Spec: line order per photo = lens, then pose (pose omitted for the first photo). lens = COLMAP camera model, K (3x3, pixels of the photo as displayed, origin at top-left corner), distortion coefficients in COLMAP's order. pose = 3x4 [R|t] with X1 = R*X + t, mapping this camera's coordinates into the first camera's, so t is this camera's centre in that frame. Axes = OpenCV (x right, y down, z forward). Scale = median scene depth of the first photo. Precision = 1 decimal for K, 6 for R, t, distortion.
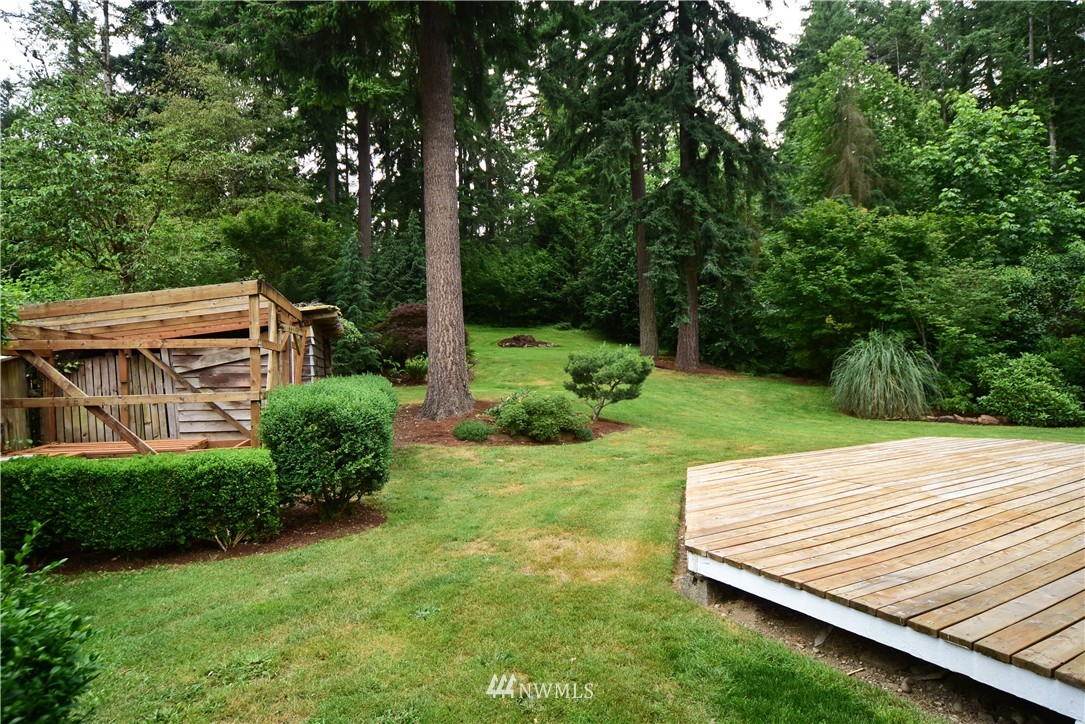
lens RADIAL K [[606.6, 0, 542.5], [0, 606.6, 362.0], [0, 0, 1]] dist [-0.016569, -0.000152]
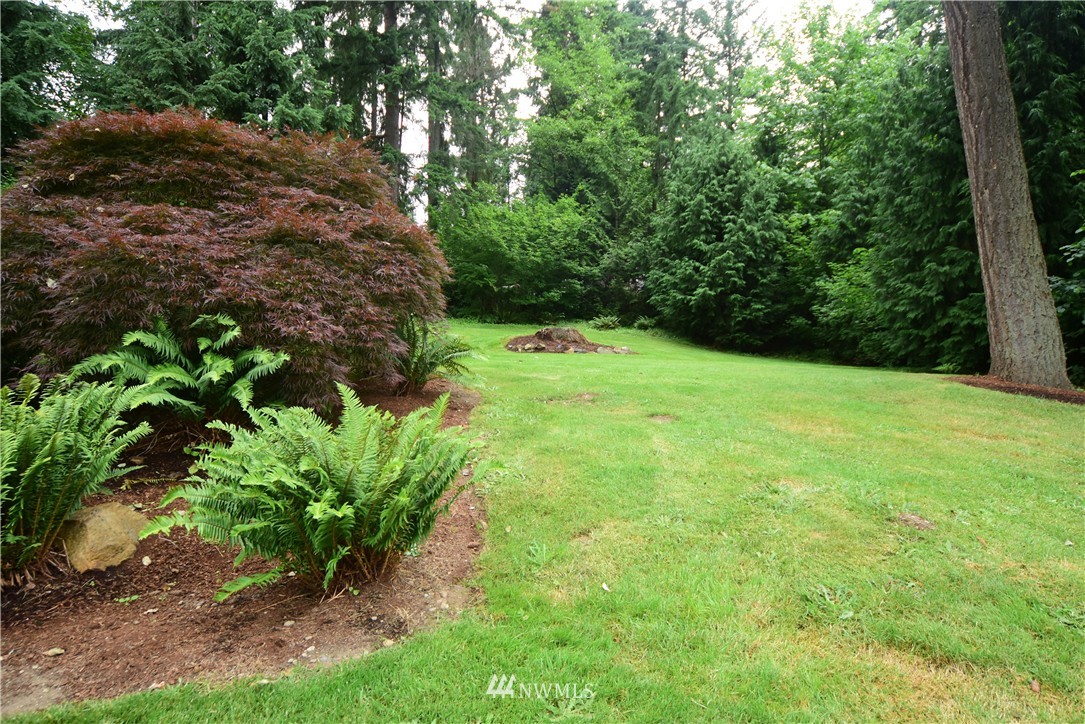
lens RADIAL K [[606.6, 0, 542.5], [0, 606.6, 362.0], [0, 0, 1]] dist [-0.016569, -0.000152]
pose [[0.998680, 0.010748, 0.050218, -0.054080], [-0.009117, 0.999427, -0.032604, -0.002541], [-0.050539, 0.032103, 0.998206, 0.427173]]
